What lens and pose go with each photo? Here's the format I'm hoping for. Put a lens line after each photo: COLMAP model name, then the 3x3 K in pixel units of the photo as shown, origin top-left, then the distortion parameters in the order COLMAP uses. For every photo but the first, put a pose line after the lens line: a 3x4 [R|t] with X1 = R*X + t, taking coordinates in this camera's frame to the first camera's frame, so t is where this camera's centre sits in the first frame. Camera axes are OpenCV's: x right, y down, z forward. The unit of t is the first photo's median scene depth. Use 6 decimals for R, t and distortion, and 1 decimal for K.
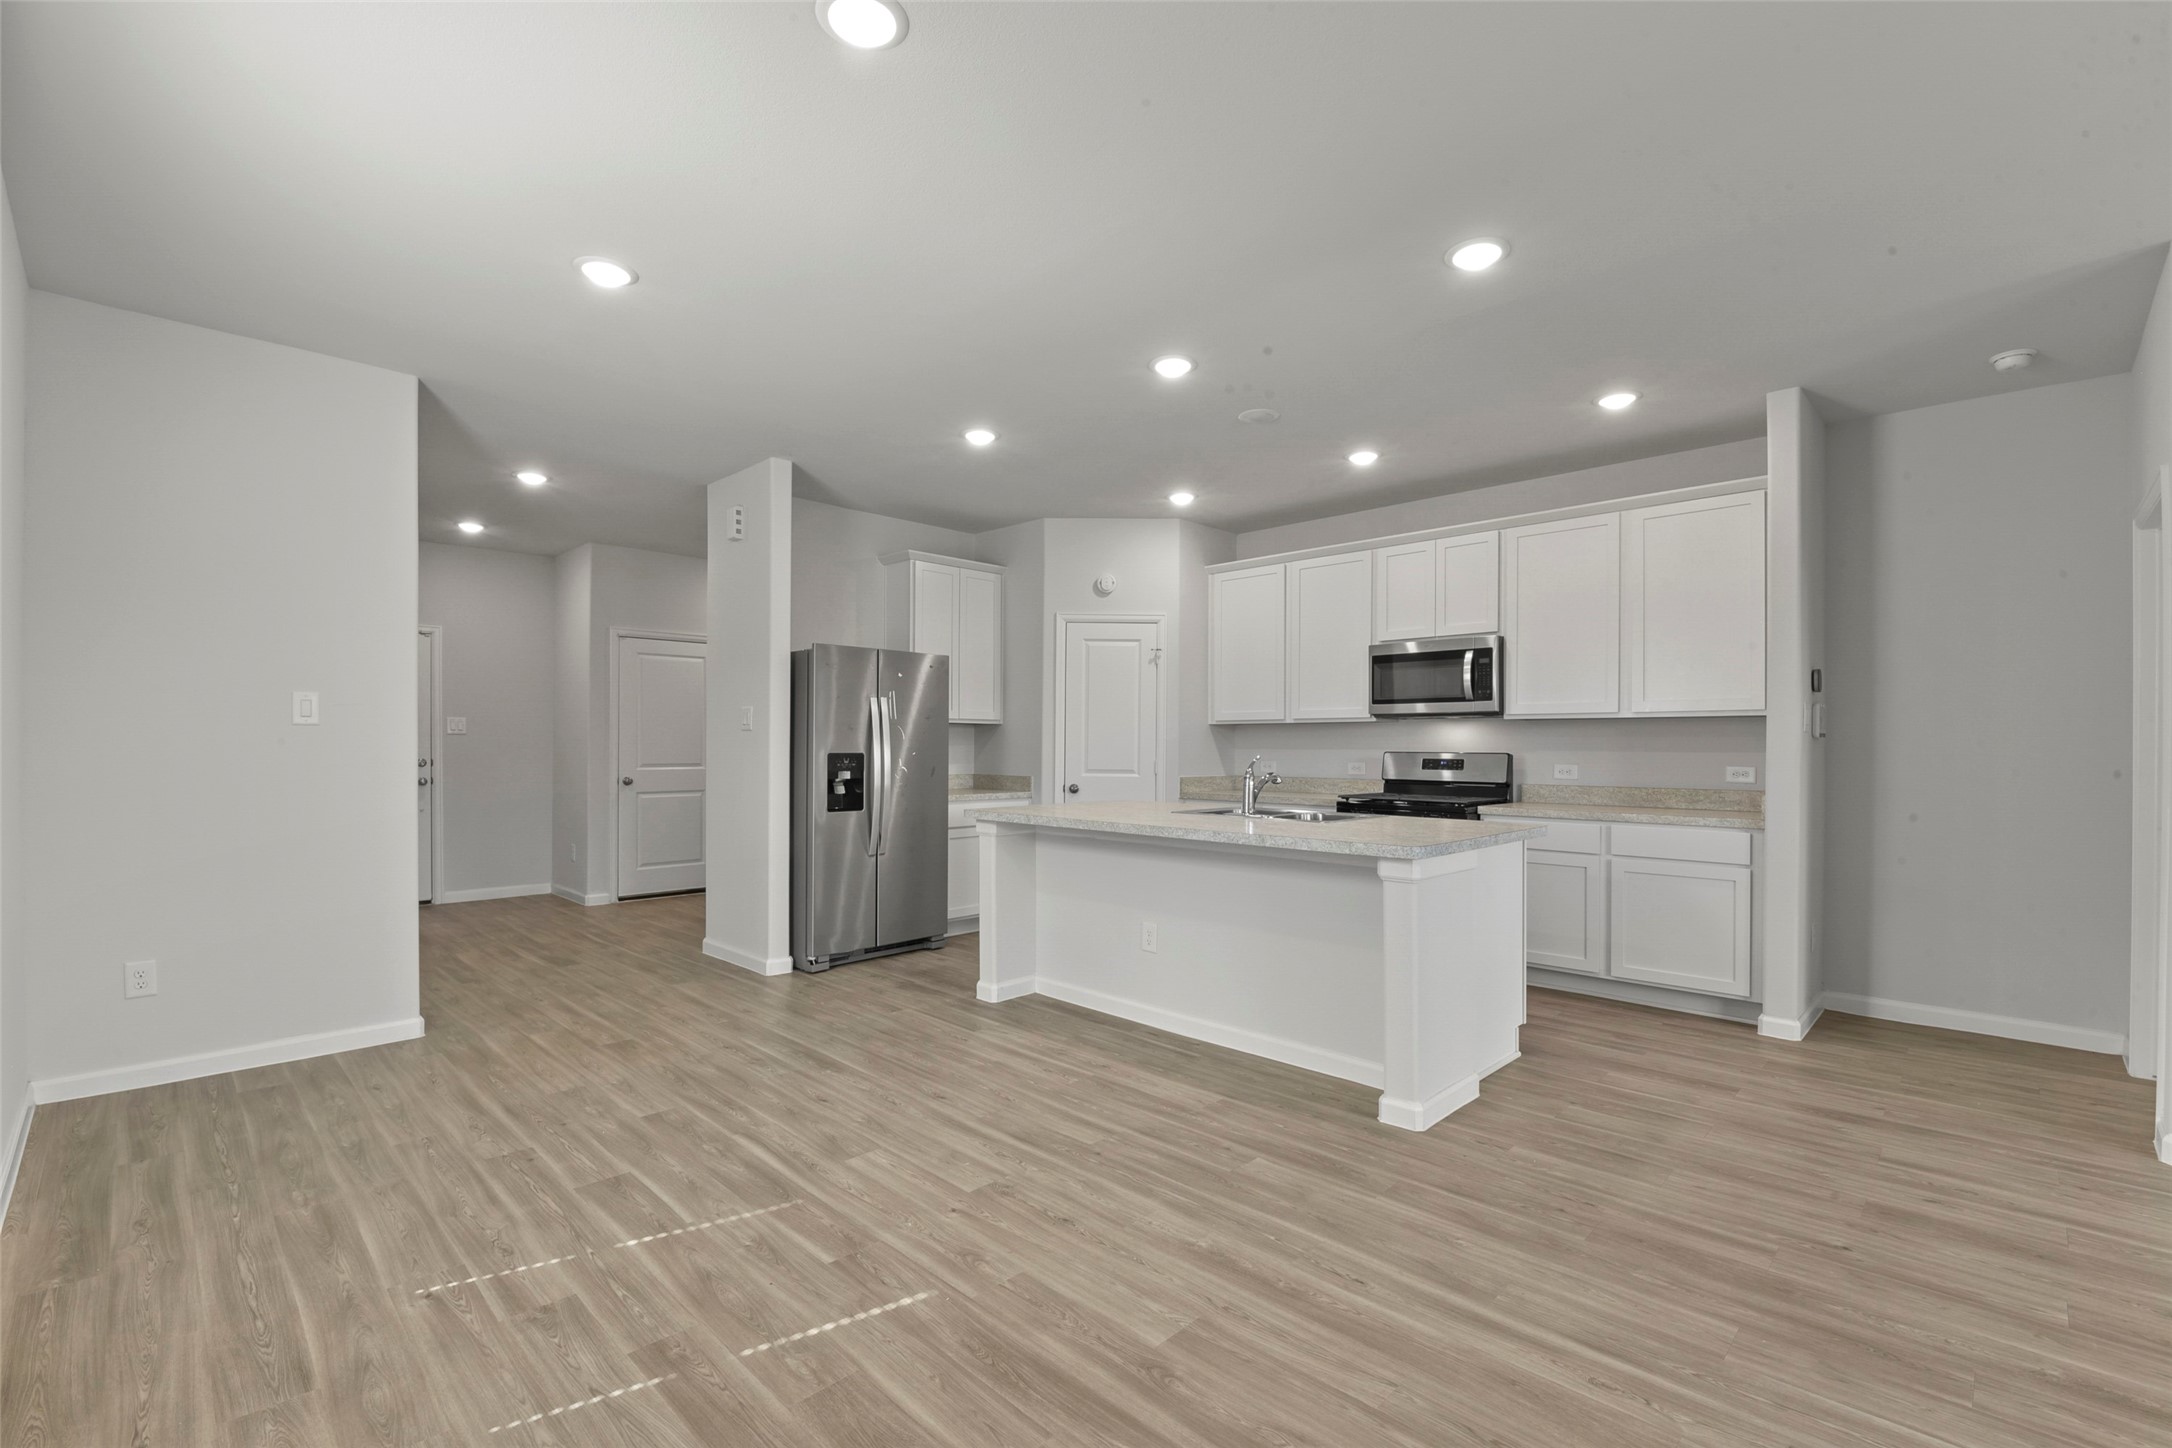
lens RADIAL K [[945.8, 0, 1098.9], [0, 945.8, 743.0], [0, 0, 1]] dist [-0.001213, -0.009552]
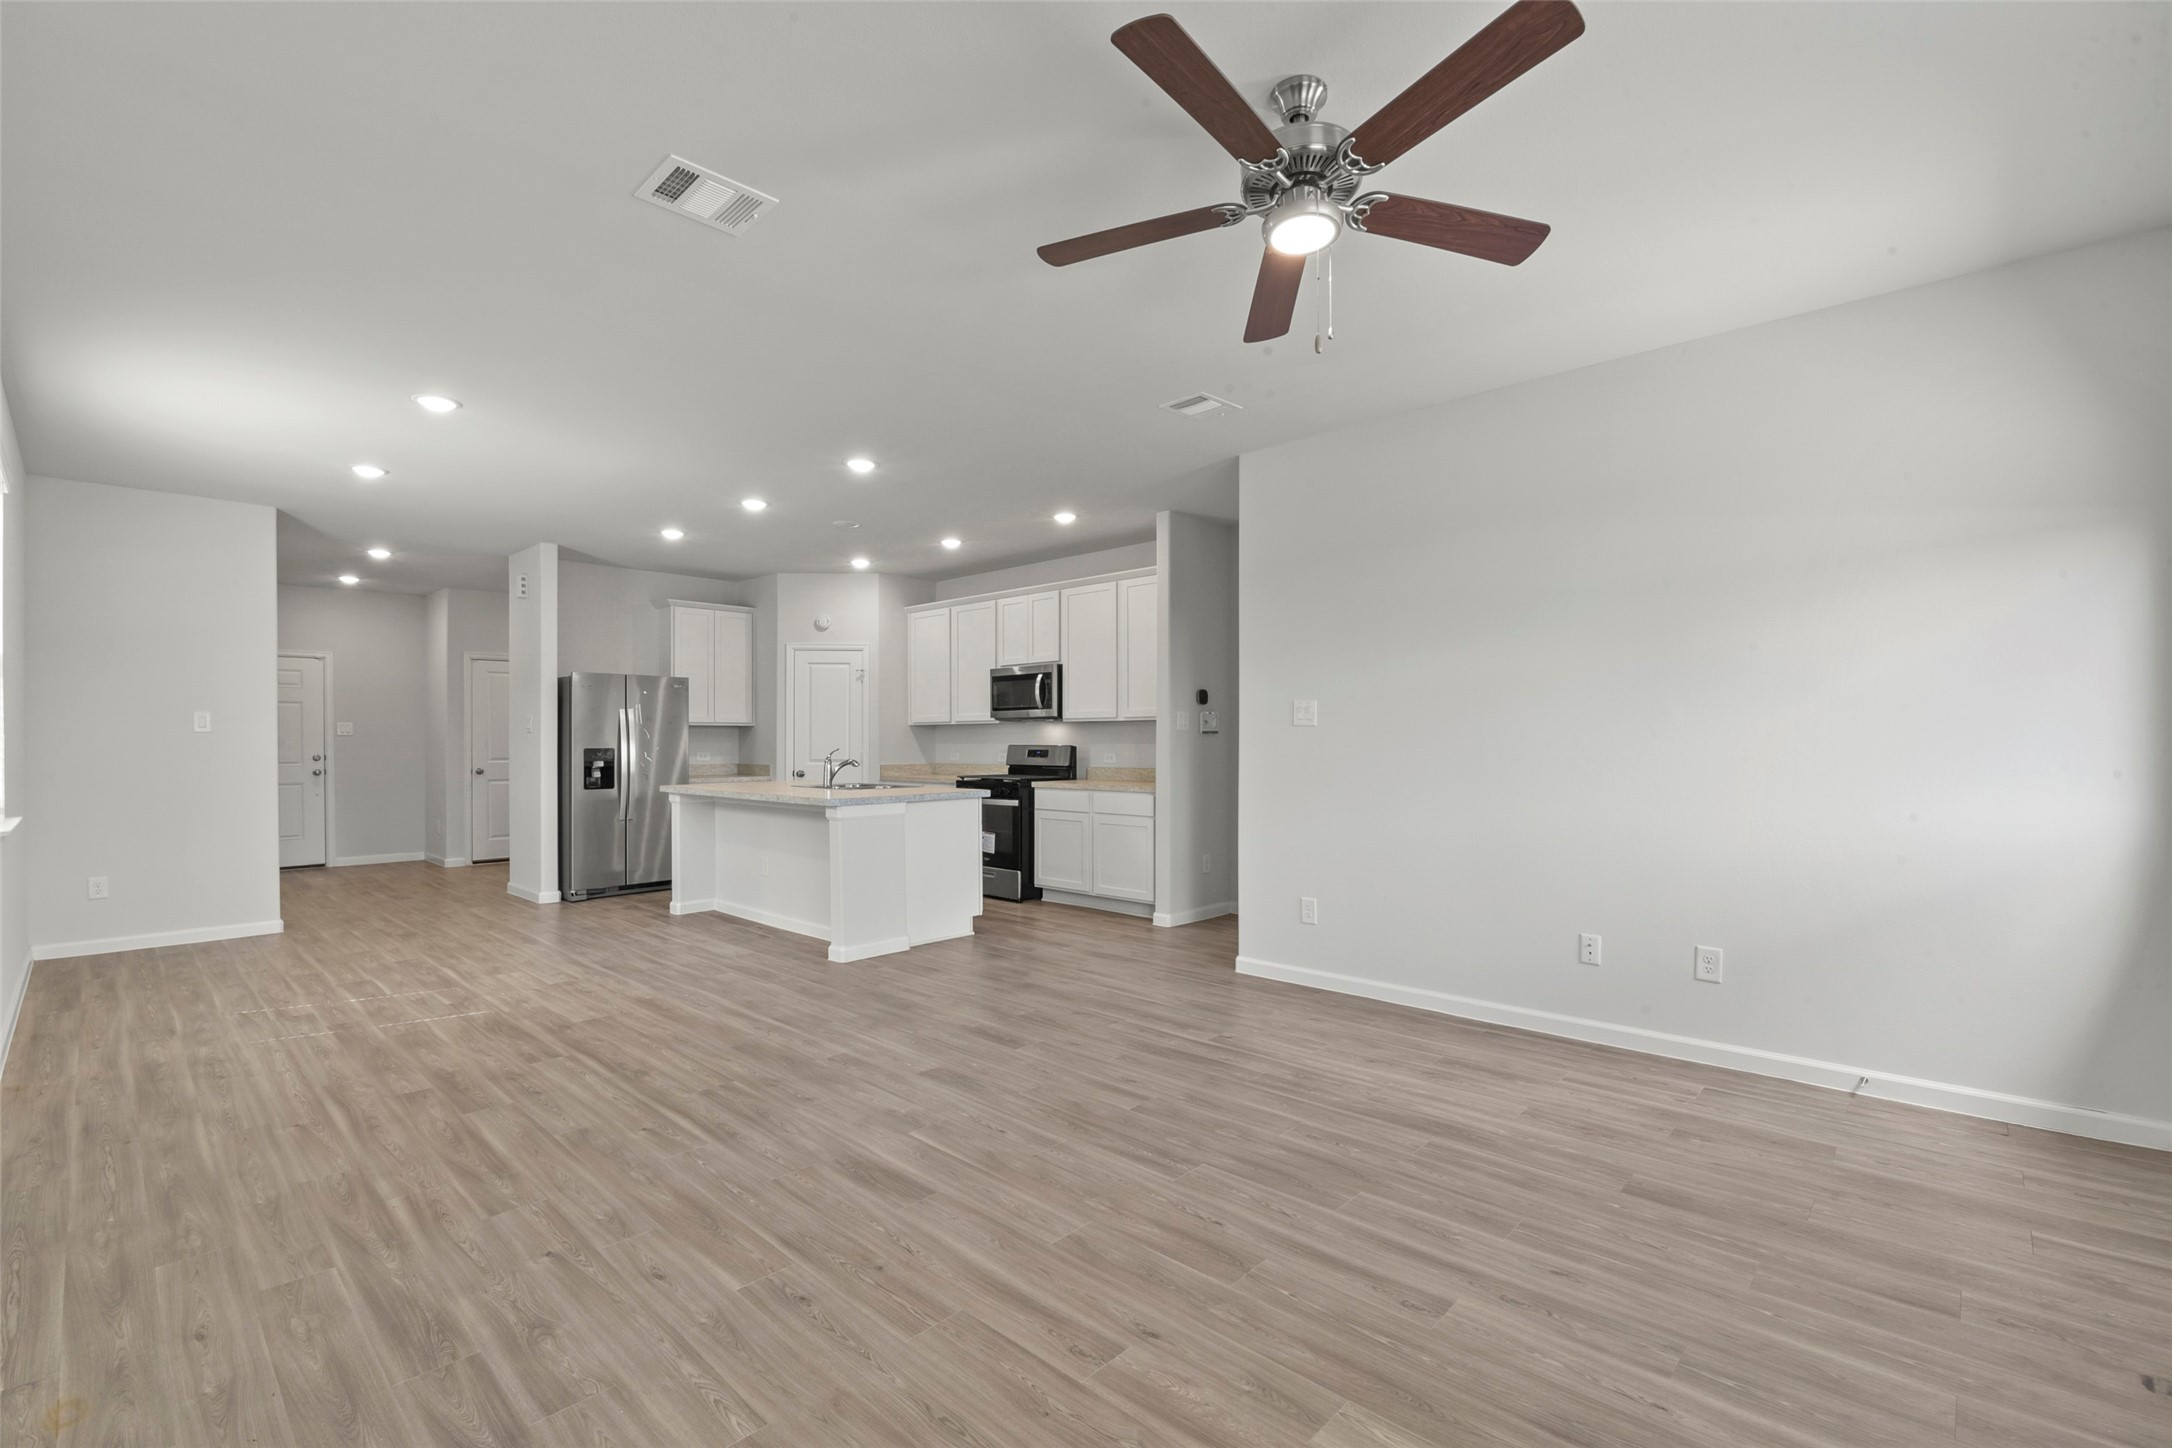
lens RADIAL K [[943.7, 0, 1096.0], [0, 943.7, 736.4], [0, 0, 1]] dist [-0.001622, -0.010101]
pose [[0.999699, -0.005964, 0.023788, 0.445406], [0.006004, 0.999981, -0.001604, -0.000332], [-0.023778, 0.001746, 0.999716, -0.435307]]
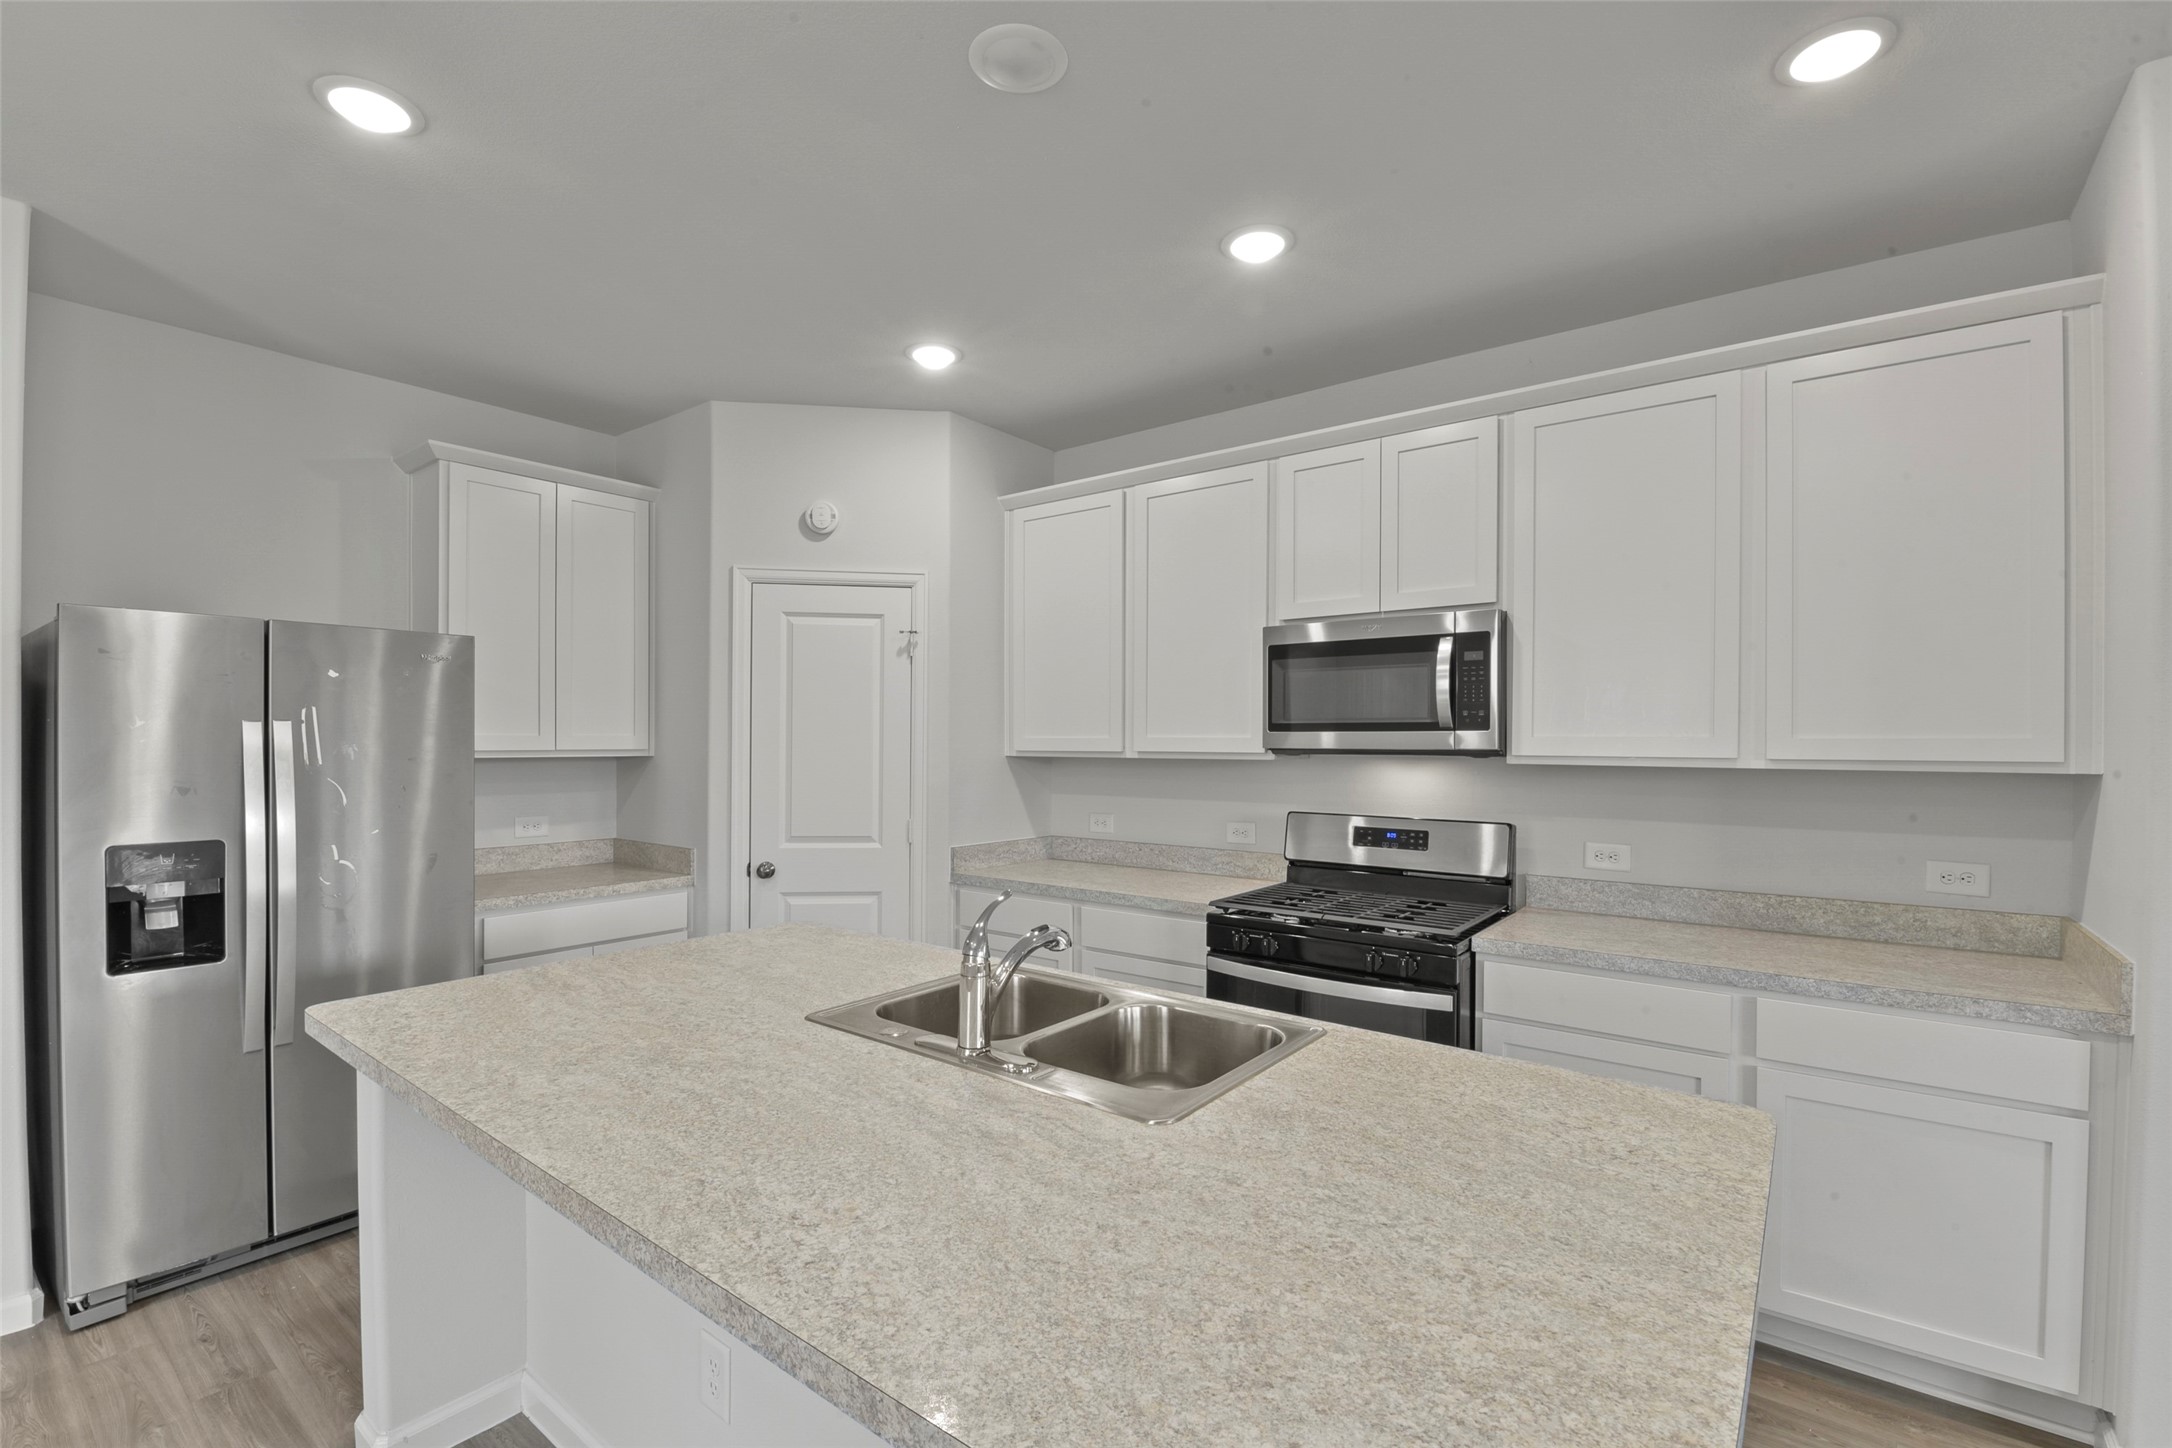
lens RADIAL K [[945.8, 0, 1098.9], [0, 945.8, 743.0], [0, 0, 1]] dist [-0.001213, -0.009552]
pose [[0.992472, -0.000905, 0.122470, 0.129158], [0.000220, 0.999984, 0.005603, -0.040369], [-0.122474, -0.005534, 0.992456, 0.490226]]
